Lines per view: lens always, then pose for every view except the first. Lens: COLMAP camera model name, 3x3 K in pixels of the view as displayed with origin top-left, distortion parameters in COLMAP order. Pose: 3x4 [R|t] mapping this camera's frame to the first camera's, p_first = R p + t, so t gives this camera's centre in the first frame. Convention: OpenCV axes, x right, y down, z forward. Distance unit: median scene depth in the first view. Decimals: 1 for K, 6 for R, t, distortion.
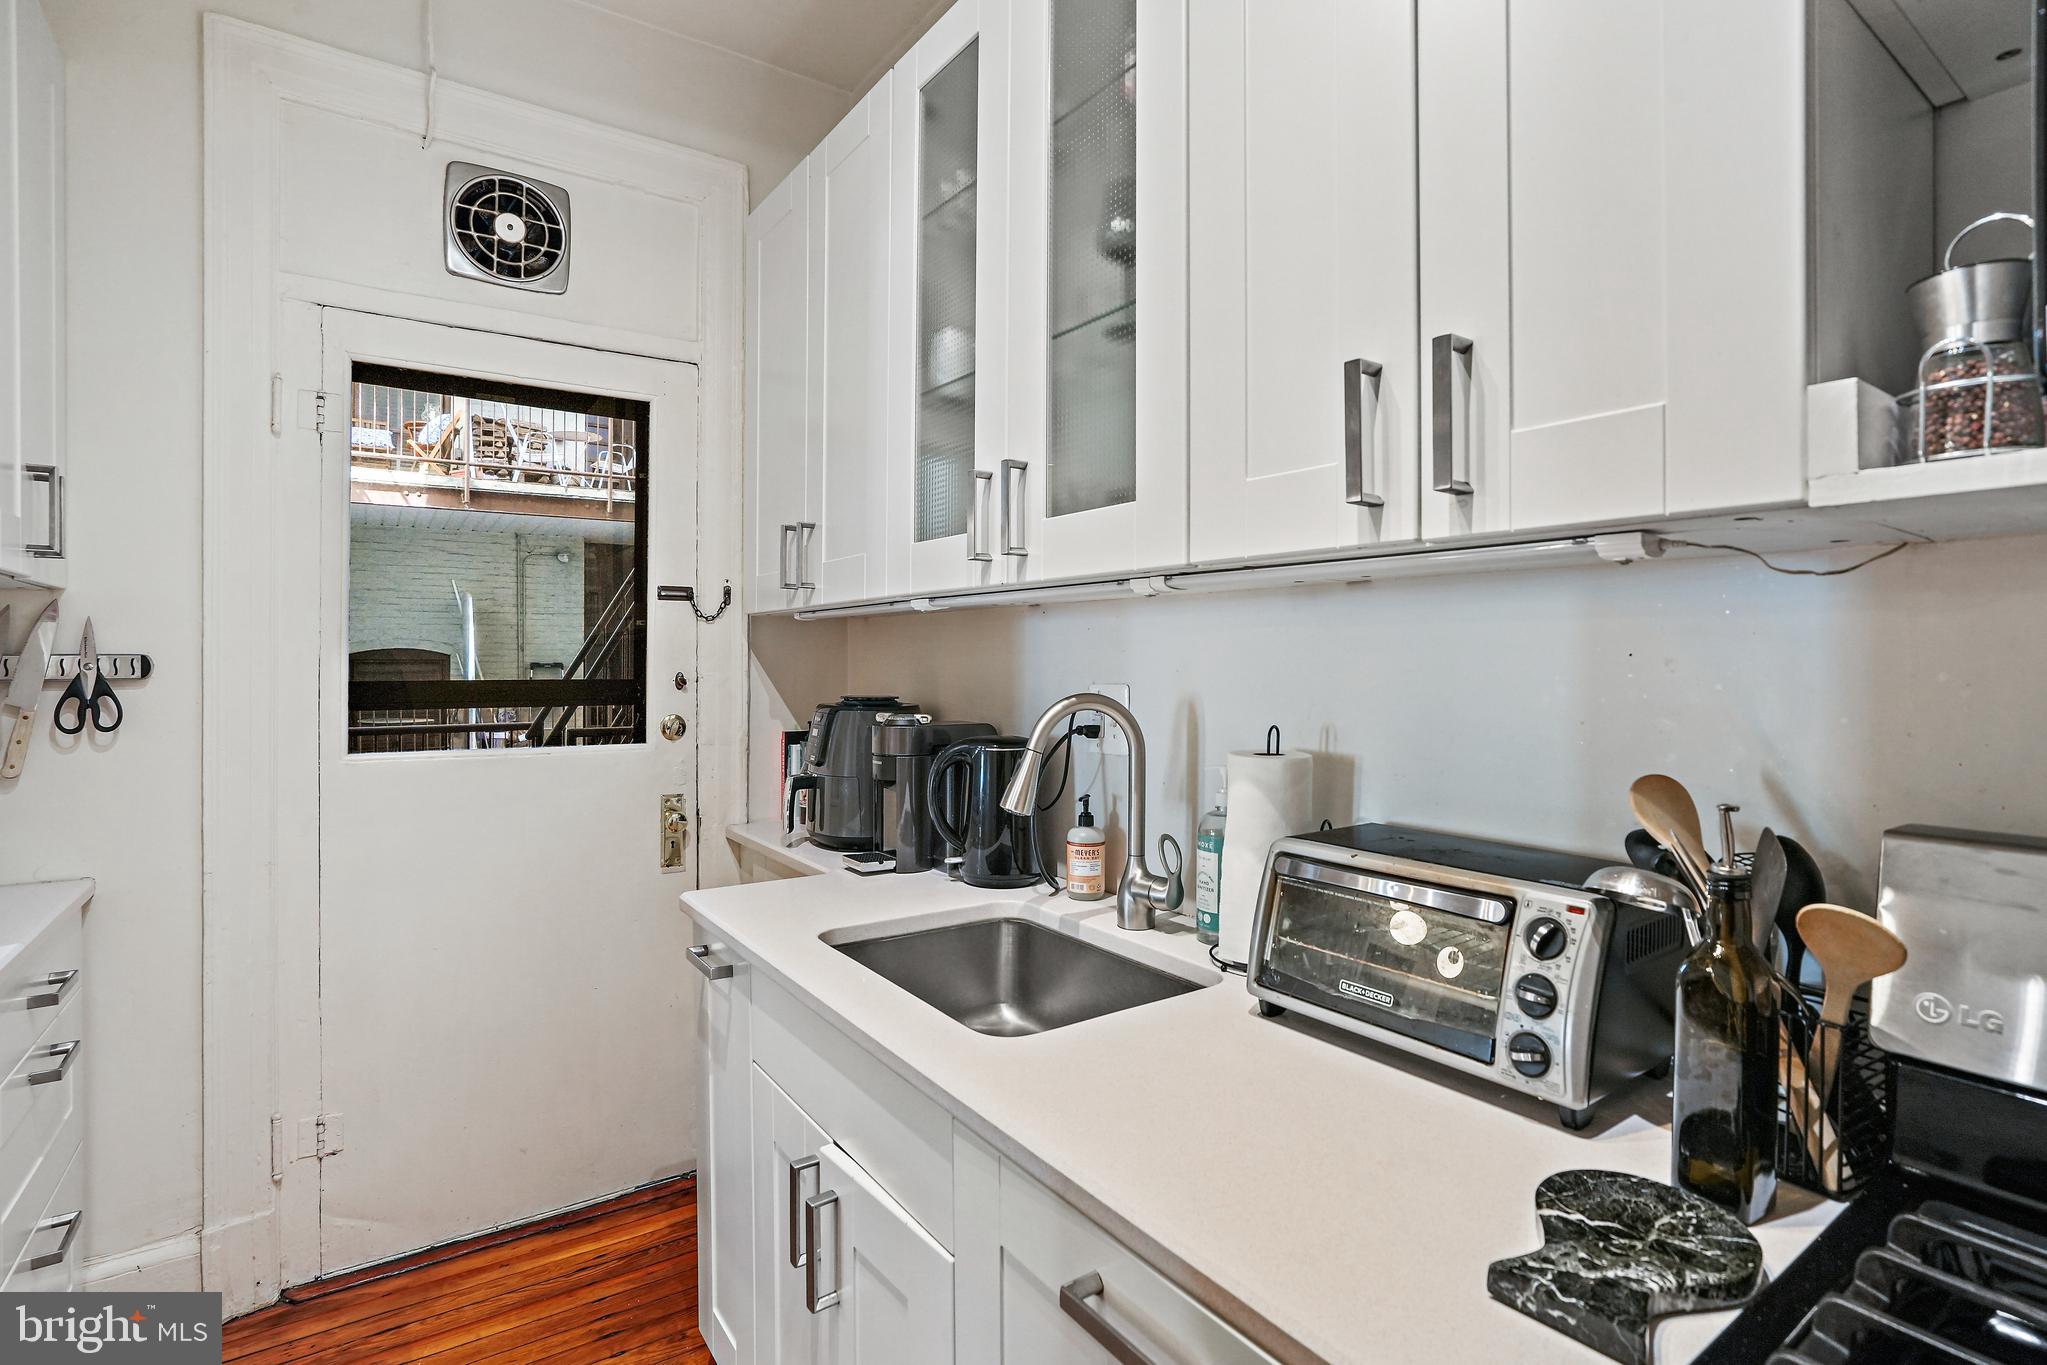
lens RADIAL K [[989.8, 0, 1014.9], [0, 989.8, 663.8], [0, 0, 1]] dist [-0.065014, 0.031522]
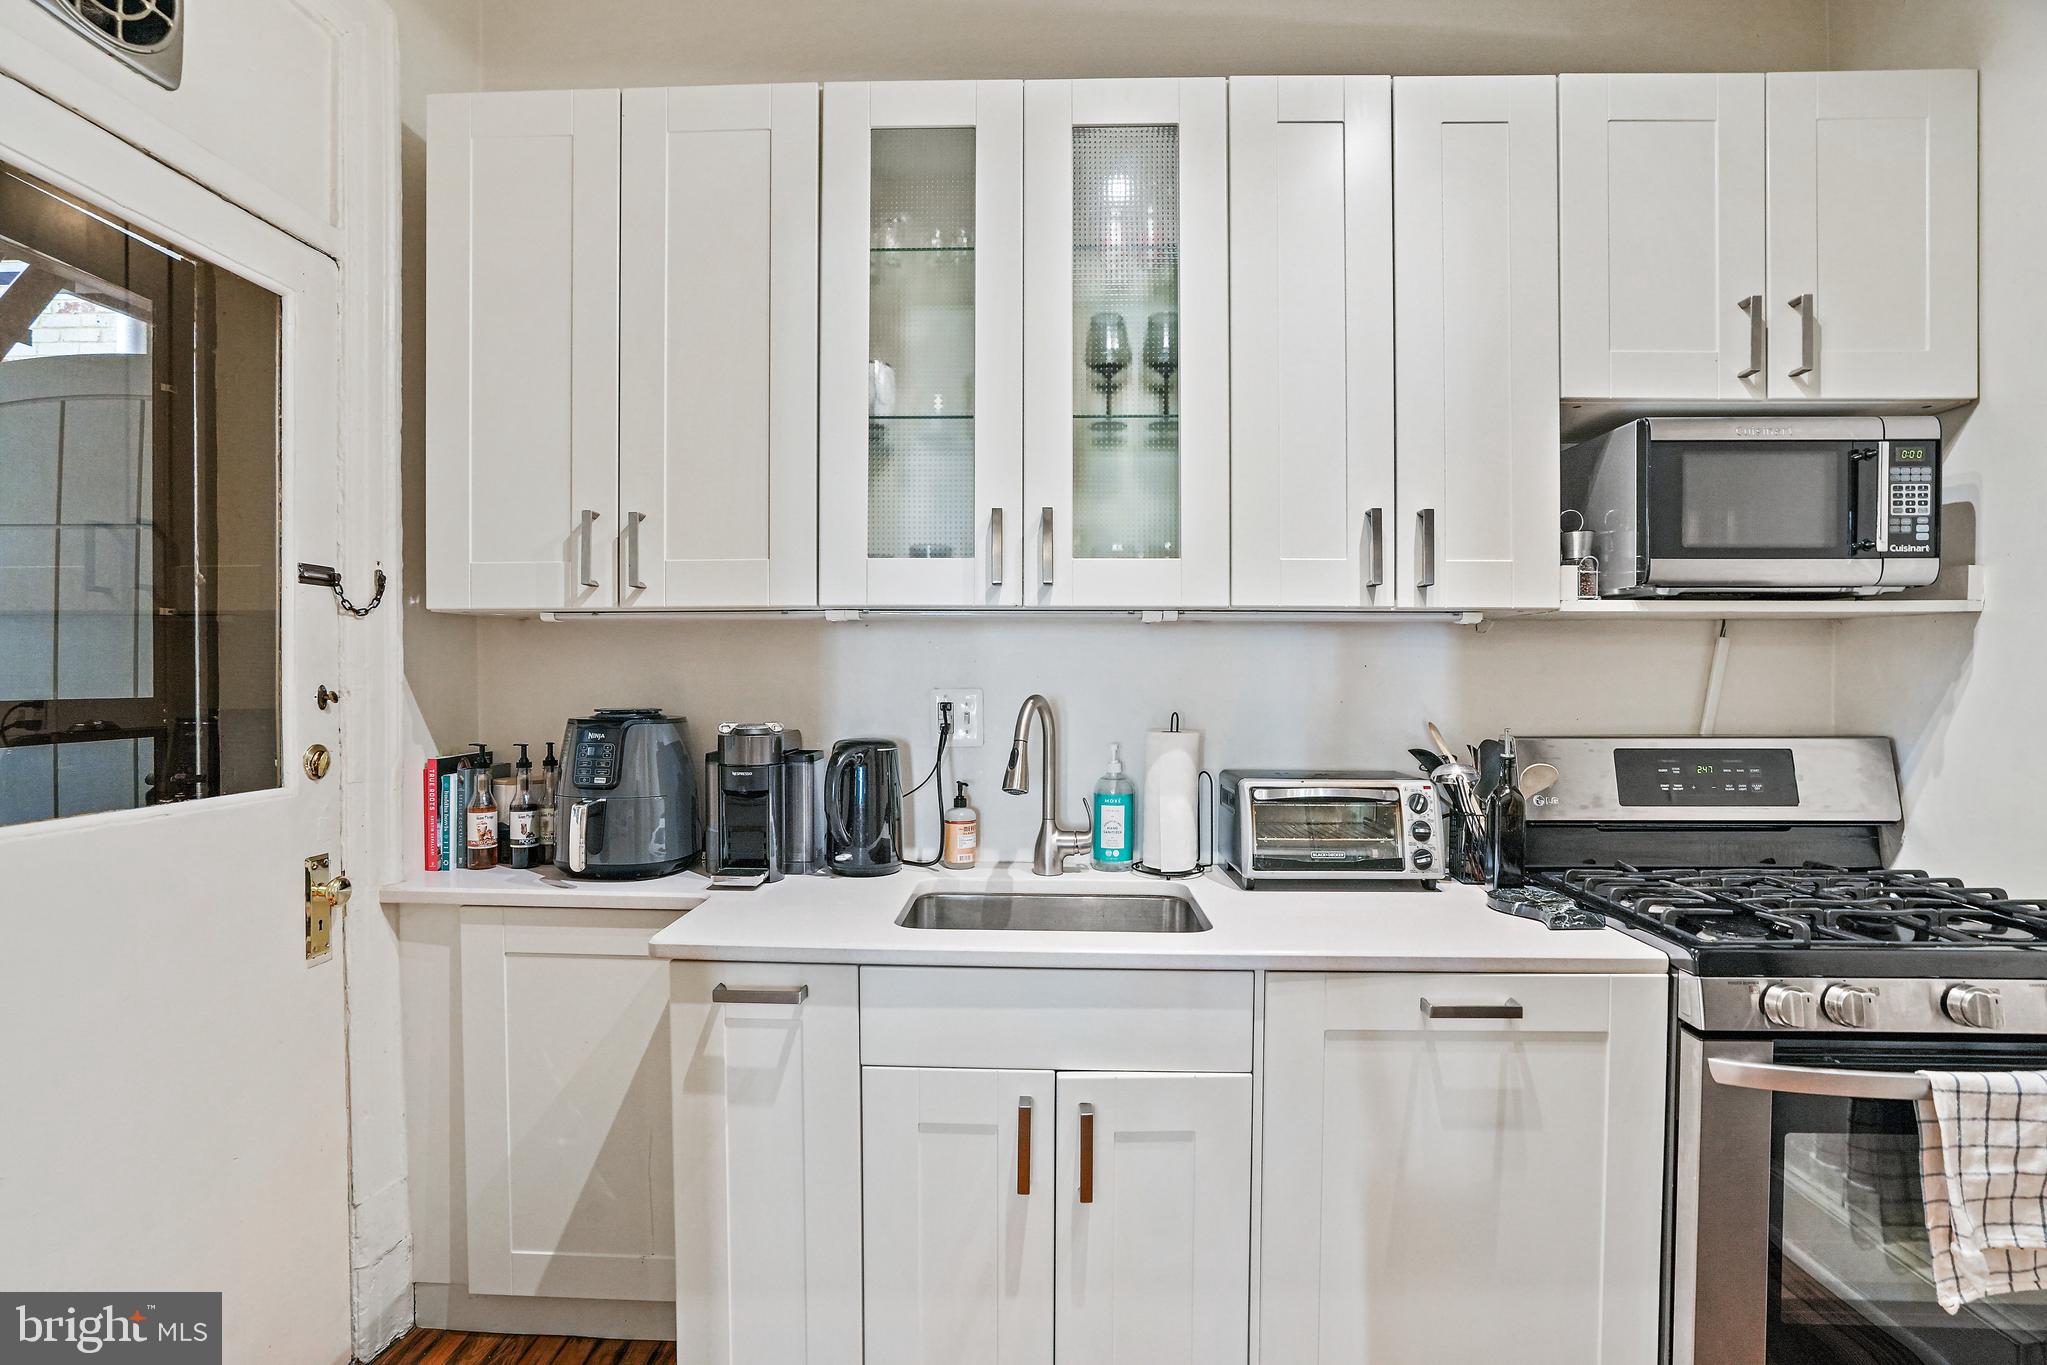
lens RADIAL K [[959.4, 0, 1023.5], [0, 959.4, 682.5], [0, 0, 1]] dist [-0.063048, 0.028558]
pose [[0.594335, -0.004200, 0.804206, -0.935307], [0.002914, 0.999991, 0.003069, 0.010410], [-0.804212, 0.000520, 0.594342, 0.281465]]
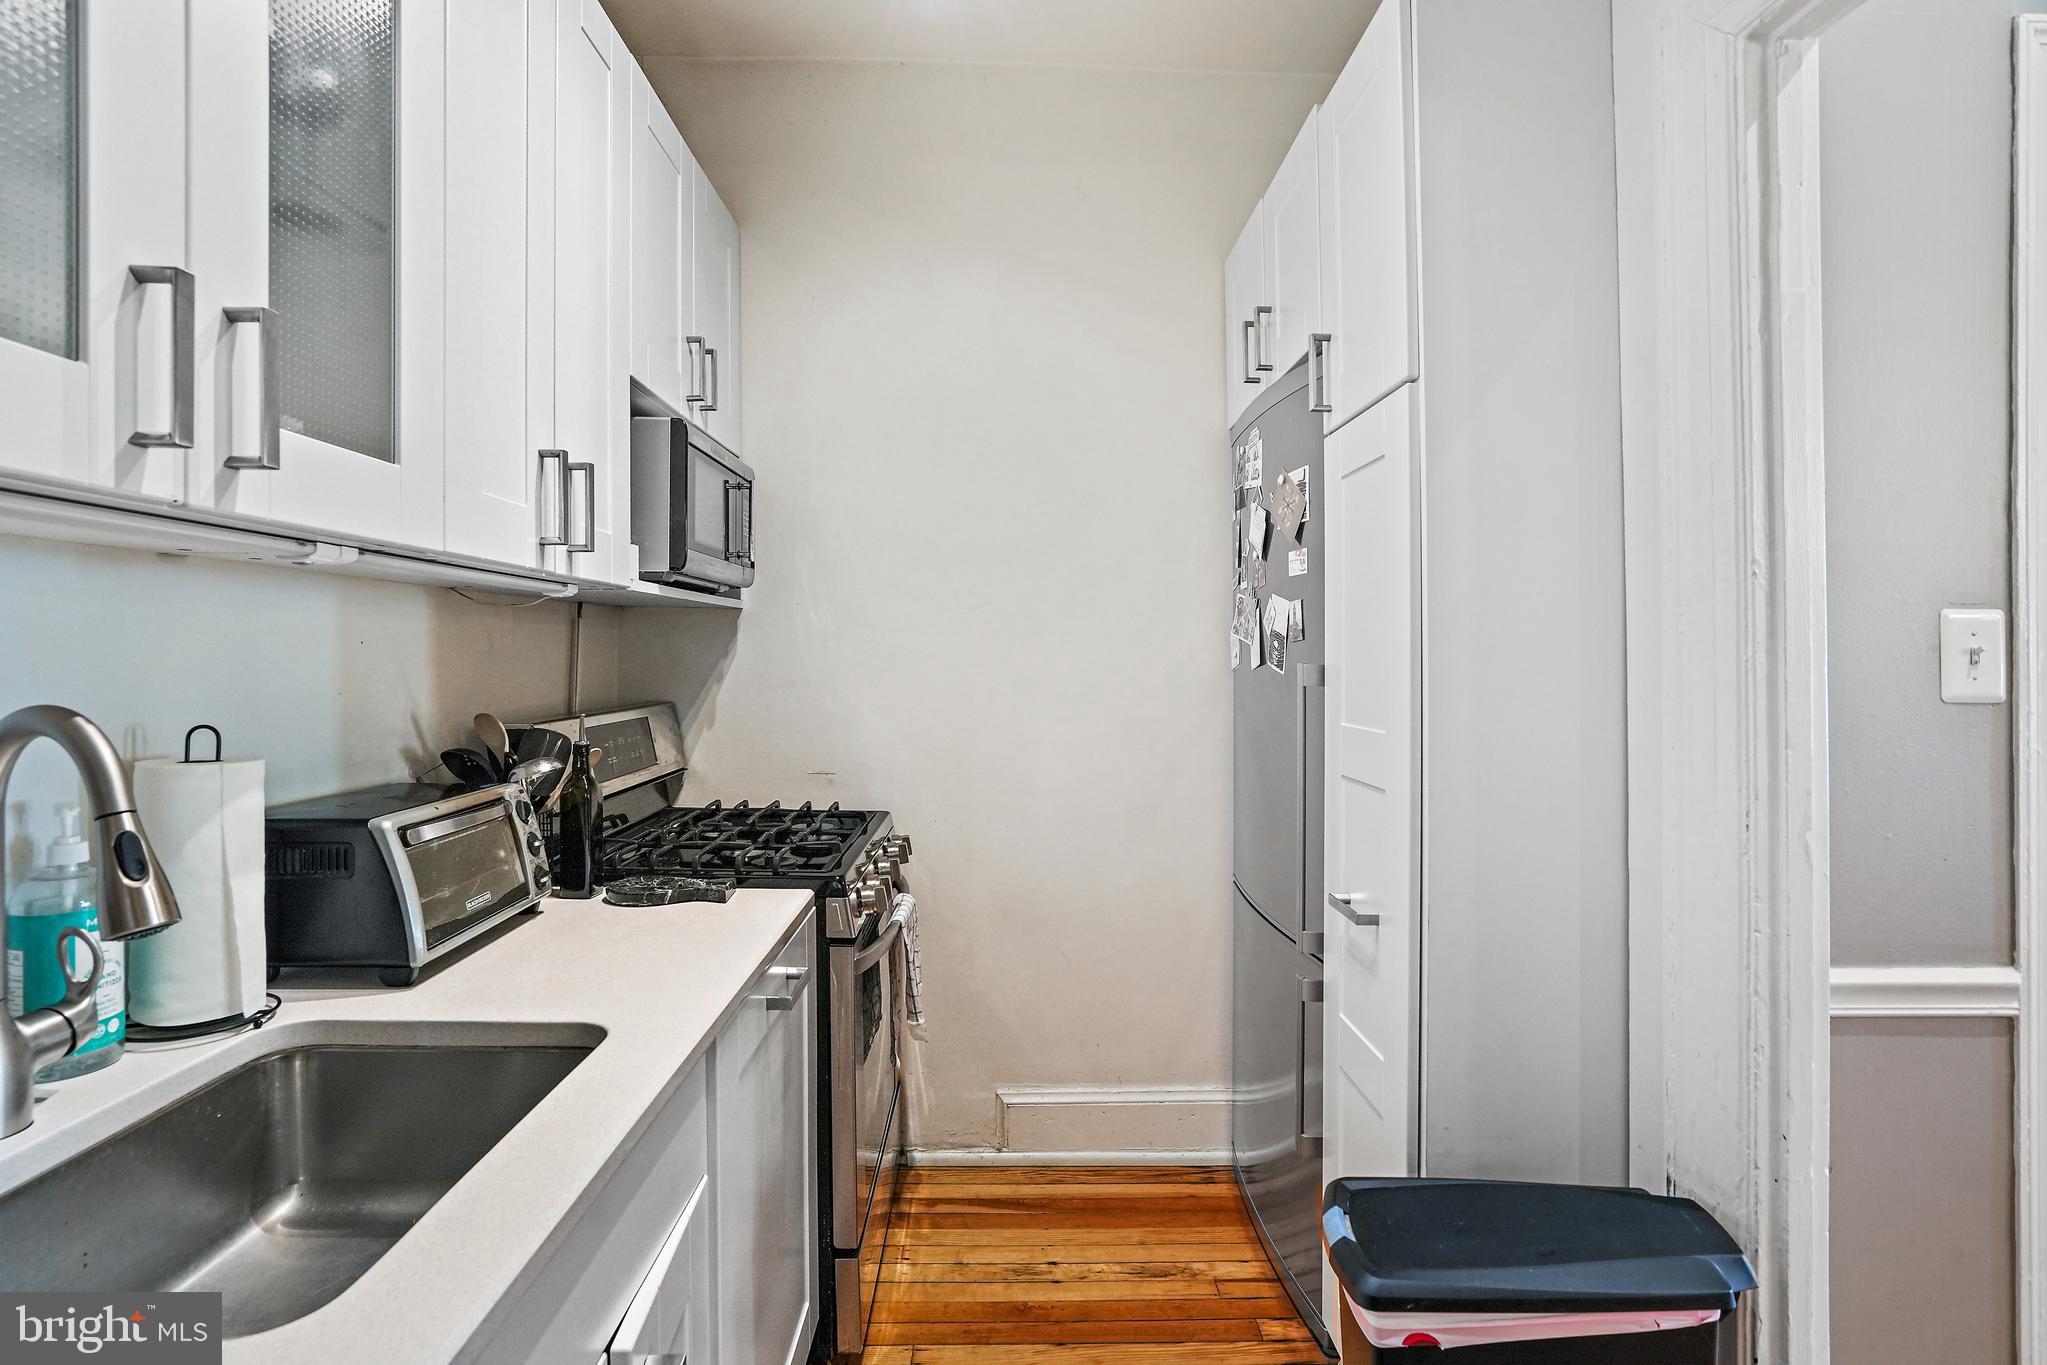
lens RADIAL K [[989.8, 0, 1014.9], [0, 989.8, 663.8], [0, 0, 1]] dist [-0.065014, 0.031522]
pose [[-0.832648, -0.011525, 0.553682, -0.657074], [-0.003108, 0.999865, 0.016138, -0.003243], [-0.553793, 0.011717, -0.832572, 1.148463]]
